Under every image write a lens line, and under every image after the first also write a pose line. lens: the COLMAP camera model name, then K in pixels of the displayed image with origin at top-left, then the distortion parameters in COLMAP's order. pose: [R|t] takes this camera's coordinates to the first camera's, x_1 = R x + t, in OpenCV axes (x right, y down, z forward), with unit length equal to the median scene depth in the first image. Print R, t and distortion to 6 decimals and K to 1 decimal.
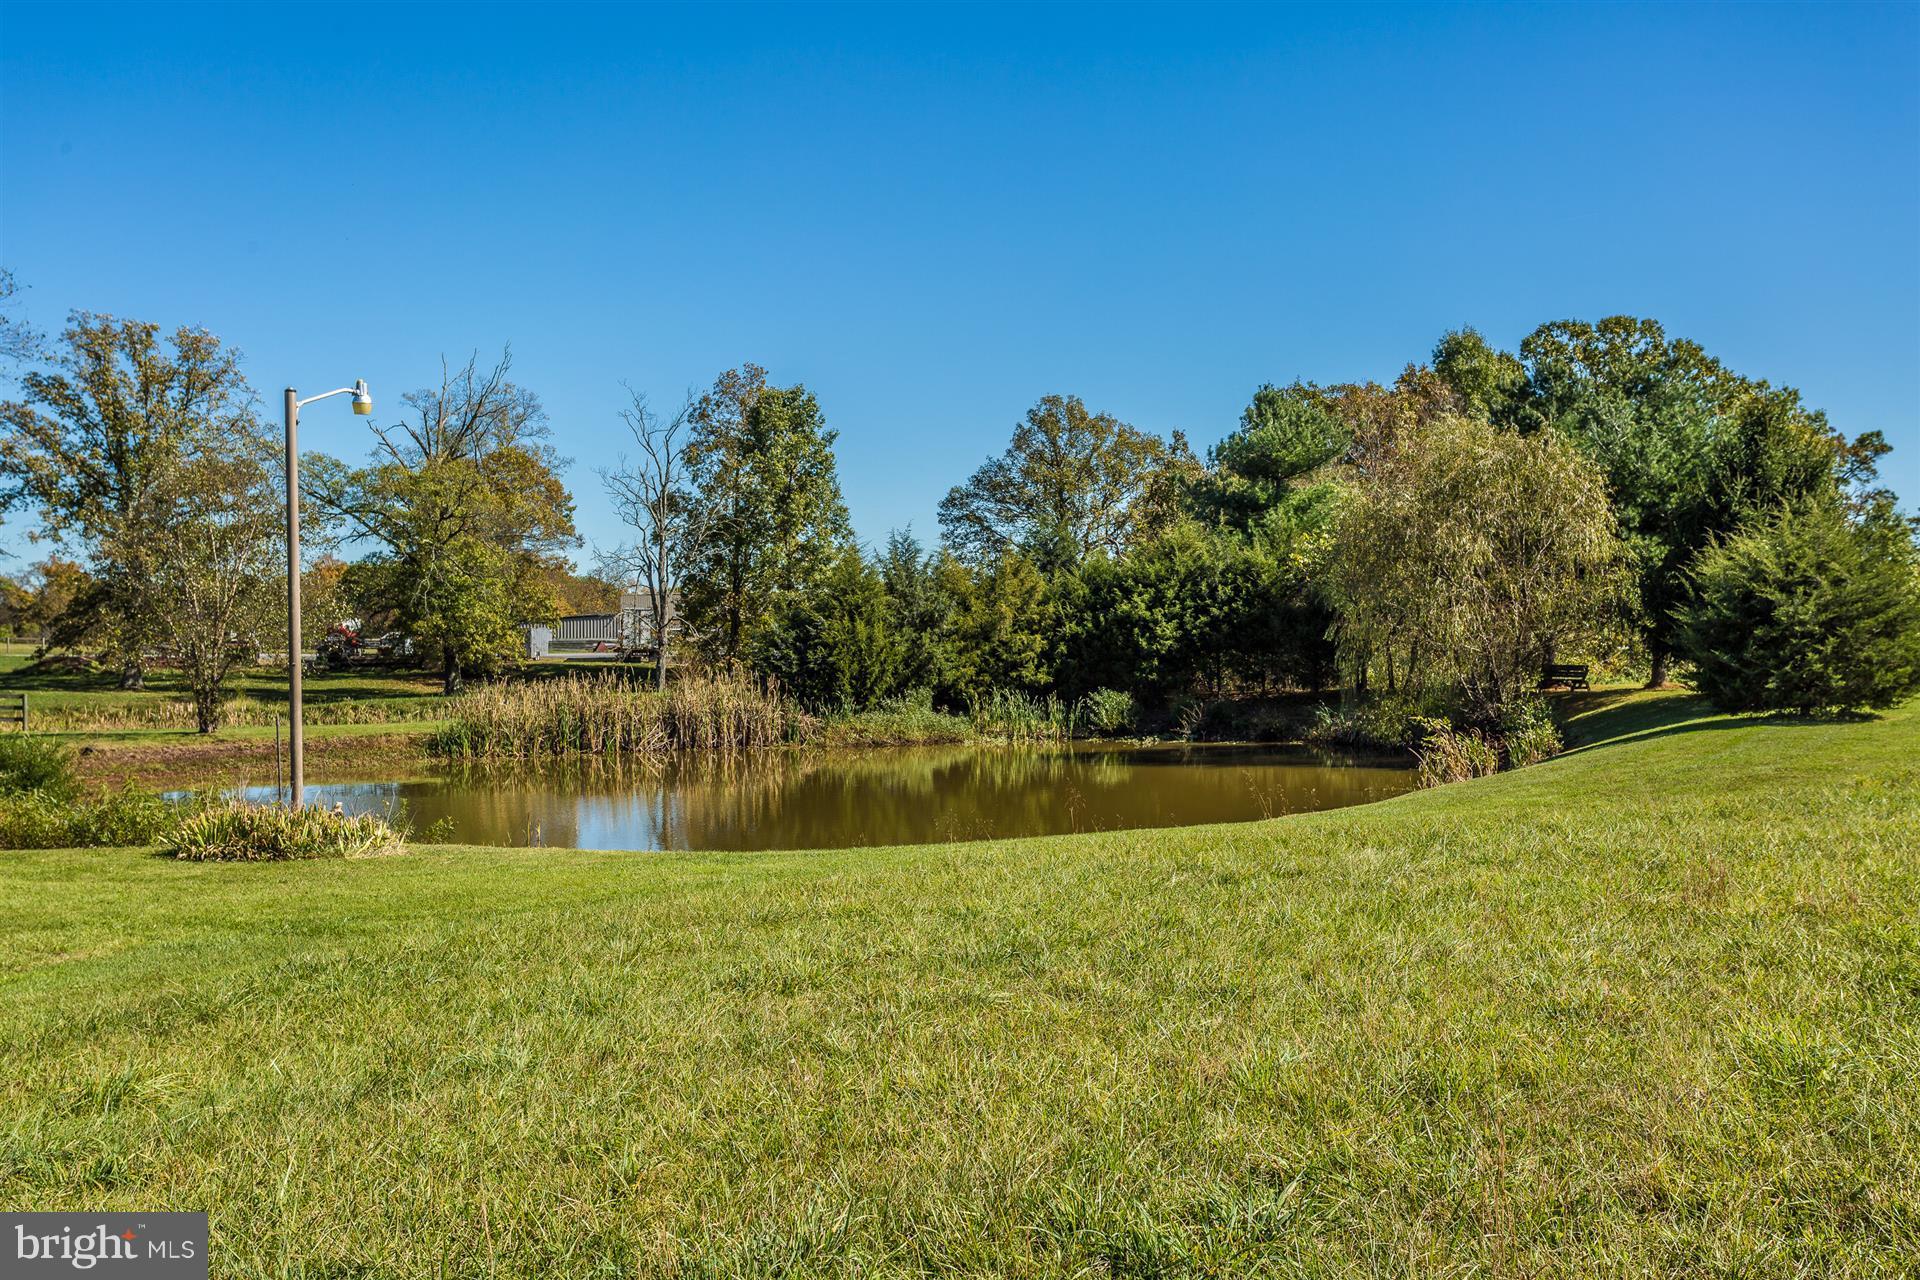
lens RADIAL K [[1871.0, 0, 960.0], [0, 1871.0, 640.0], [0, 0, 1]] dist [0.000525, 0.003374]
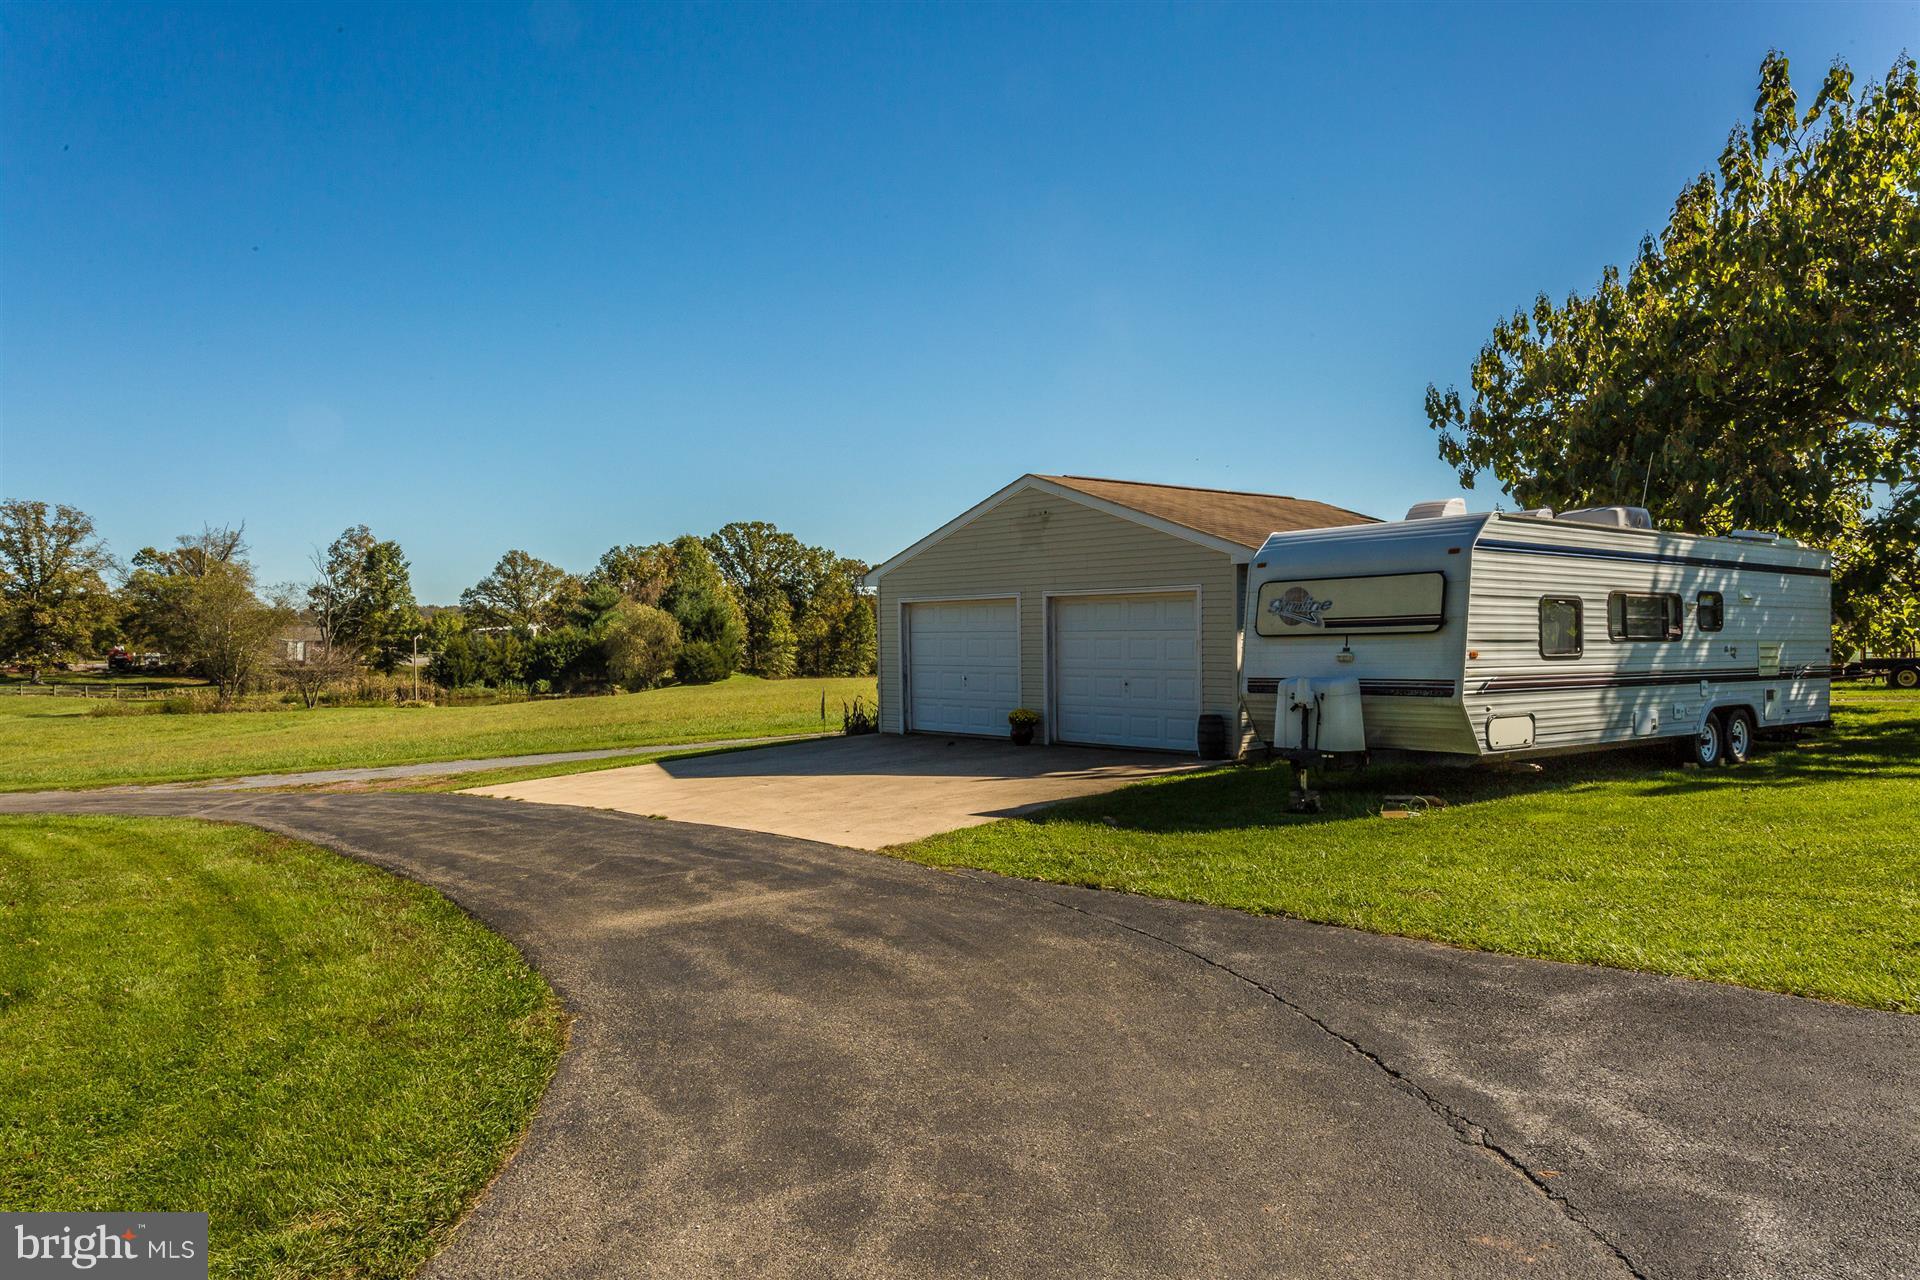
lens RADIAL K [[1309.9, 0, 955.6], [0, 1309.9, 692.1], [0, 0, 1]] dist [-0.005257, -0.001226]
pose [[0.925613, -0.017440, 0.378069, -0.107280], [0.001800, 0.999129, 0.041680, -0.041483], [-0.378467, -0.037899, 0.924839, -1.263155]]
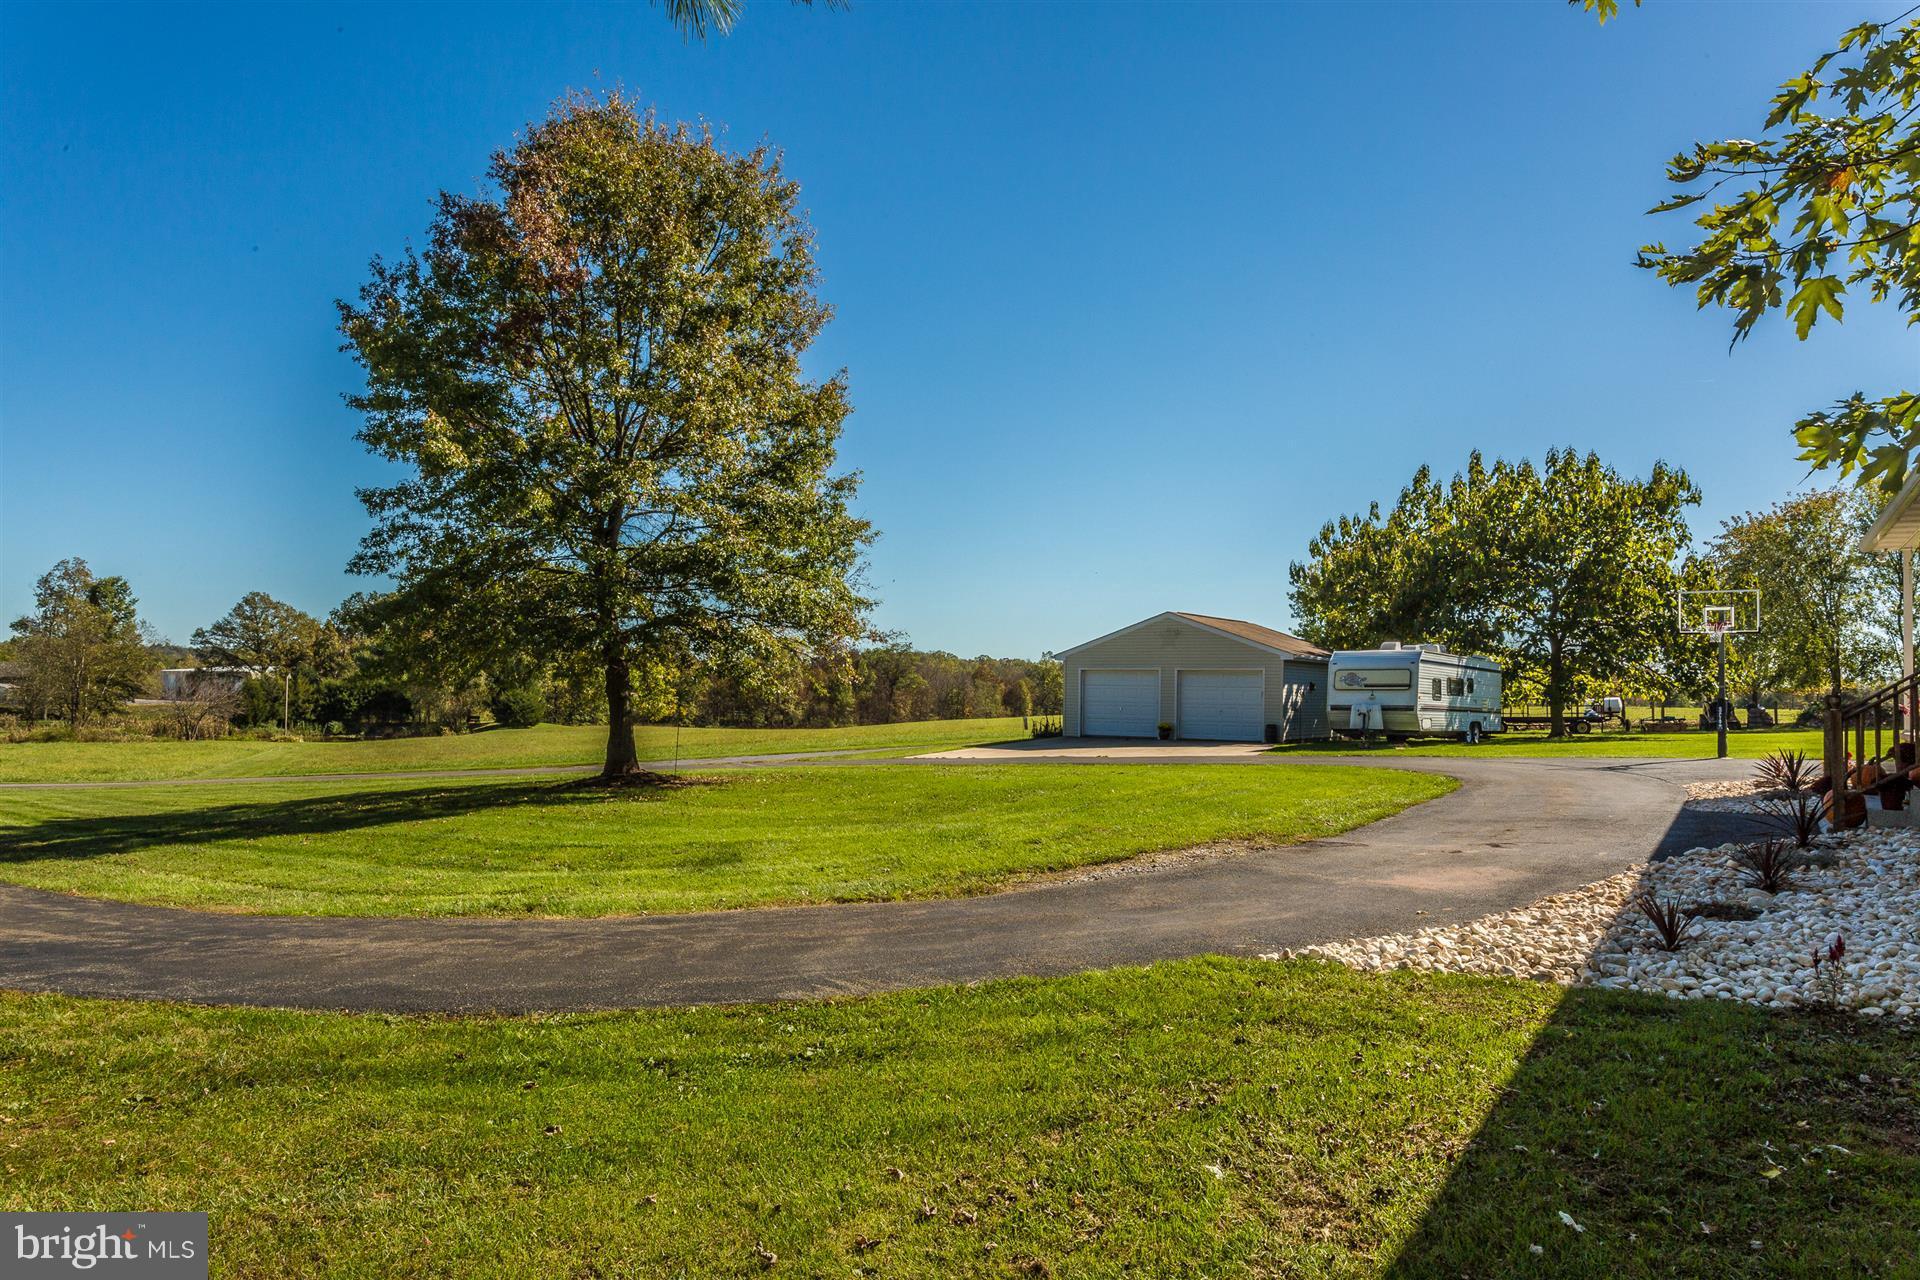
lens RADIAL K [[1309.9, 0, 955.6], [0, 1309.9, 692.1], [0, 0, 1]] dist [-0.005257, -0.001226]
pose [[0.795210, 0.024850, 0.605825, -0.426025], [-0.025350, 0.999649, -0.007729, -0.032895], [-0.605804, -0.009212, 0.795560, -1.424758]]
